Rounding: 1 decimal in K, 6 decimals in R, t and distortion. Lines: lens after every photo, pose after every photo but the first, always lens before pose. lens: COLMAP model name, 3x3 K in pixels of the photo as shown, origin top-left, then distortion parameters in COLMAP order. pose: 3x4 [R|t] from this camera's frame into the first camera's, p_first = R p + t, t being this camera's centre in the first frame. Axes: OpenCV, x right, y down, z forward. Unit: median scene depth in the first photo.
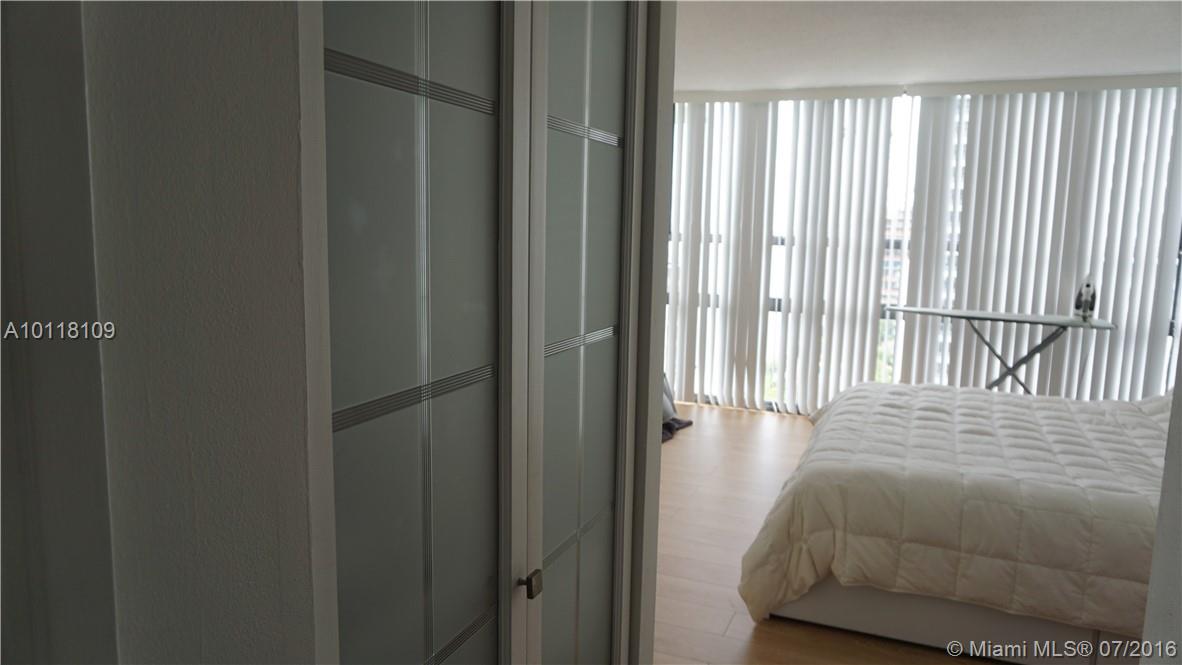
lens RADIAL K [[793.4, 0, 591.0], [0, 793.4, 332.5], [0, 0, 1]] dist [-0.049579, 0.038038]
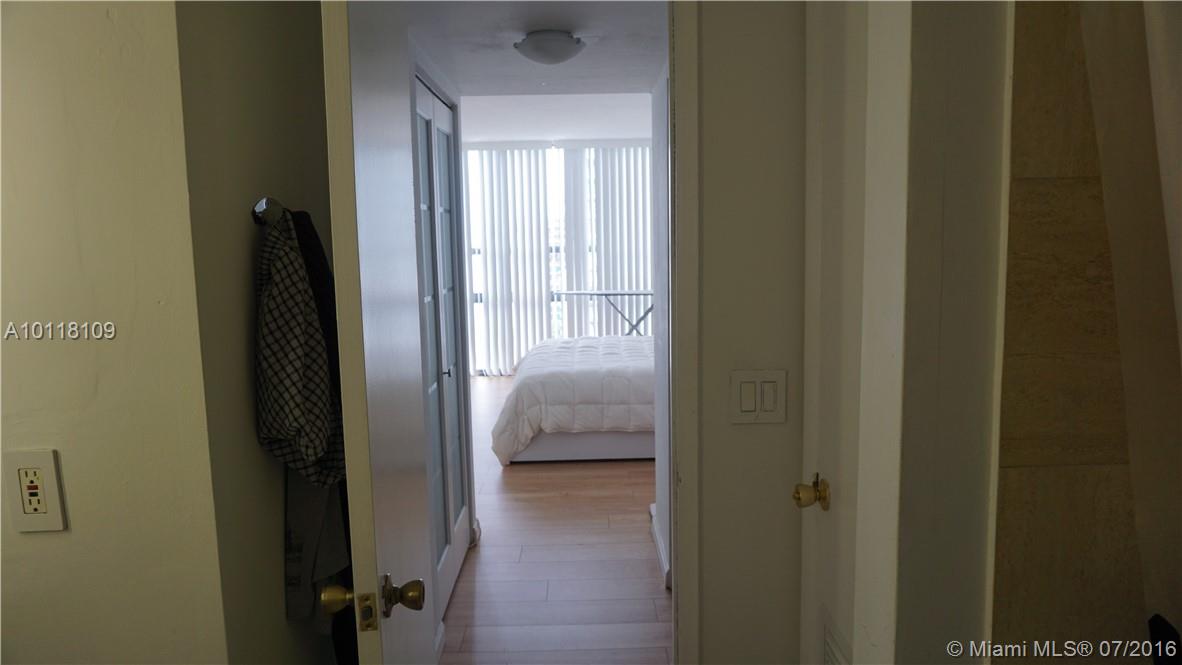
lens RADIAL K [[793.4, 0, 591.0], [0, 793.4, 332.5], [0, 0, 1]] dist [-0.049579, 0.038038]
pose [[0.915370, -0.087400, 0.393013, -0.151838], [0.094061, 0.995564, 0.002320, 0.046042], [-0.391472, 0.034844, 0.919530, -0.387084]]
